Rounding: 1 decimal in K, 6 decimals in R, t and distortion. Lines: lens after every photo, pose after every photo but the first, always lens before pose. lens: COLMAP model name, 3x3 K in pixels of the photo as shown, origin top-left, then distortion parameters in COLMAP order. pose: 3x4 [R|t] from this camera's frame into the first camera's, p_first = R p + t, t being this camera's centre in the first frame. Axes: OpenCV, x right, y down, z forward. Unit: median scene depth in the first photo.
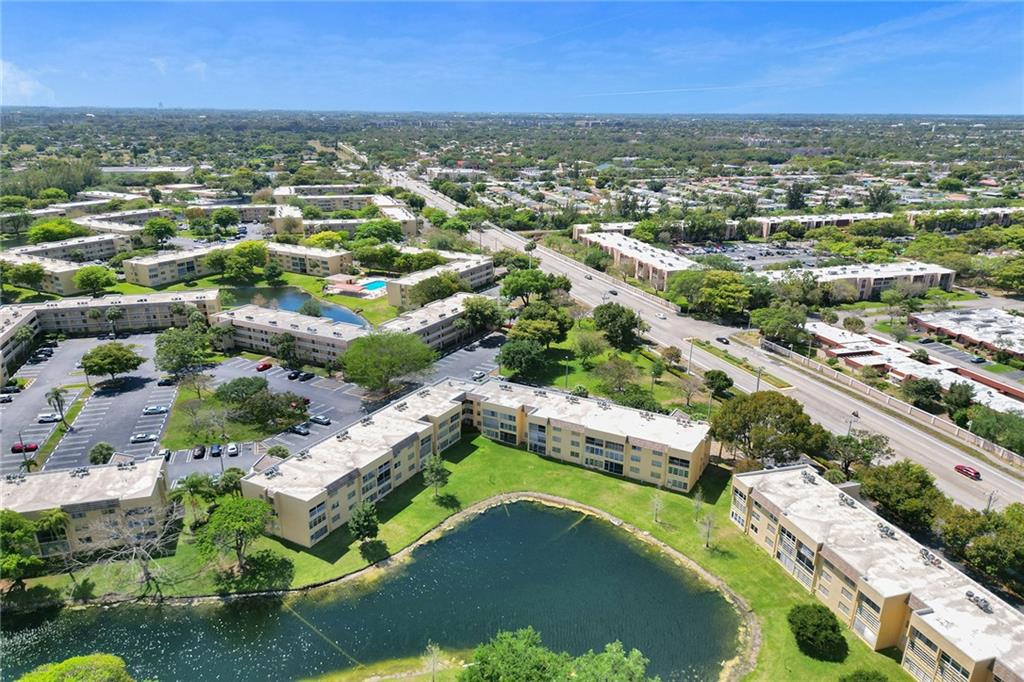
lens RADIAL K [[703.1, 0, 512.0], [0, 703.1, 341.0], [0, 0, 1]] dist [0.073633, -0.095001]
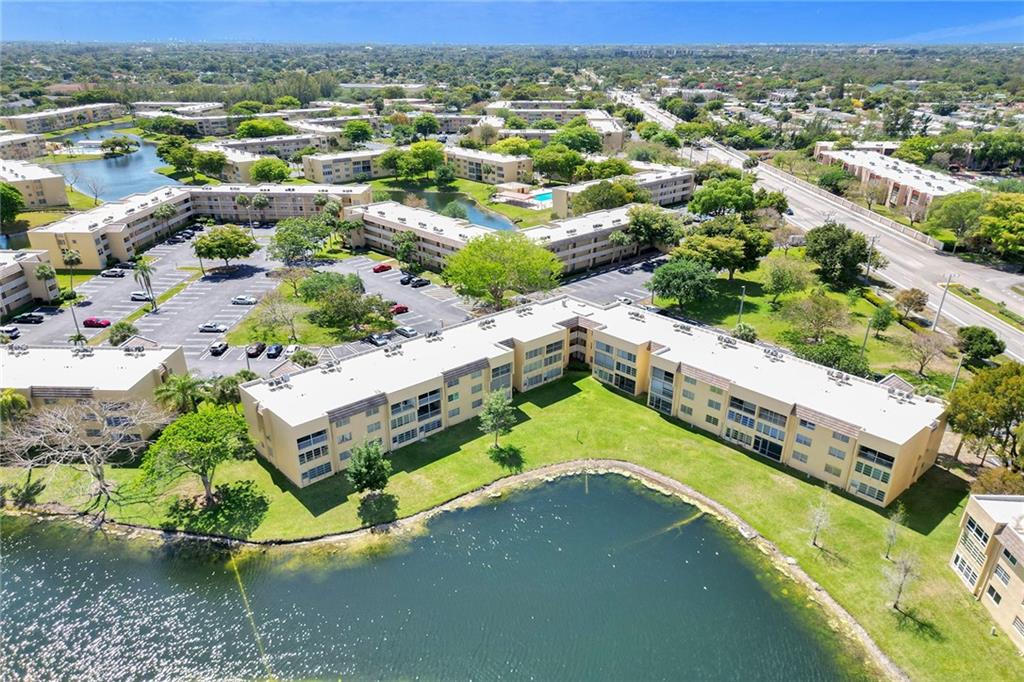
lens RADIAL K [[706.2, 0, 515.7], [0, 706.2, 382.2], [0, 0, 1]] dist [0.079722, -0.087806]
pose [[0.949076, 0.132179, -0.285979, 0.078219], [-0.092019, 0.984451, 0.149627, 0.031338], [0.301310, -0.115692, 0.946482, 0.234231]]
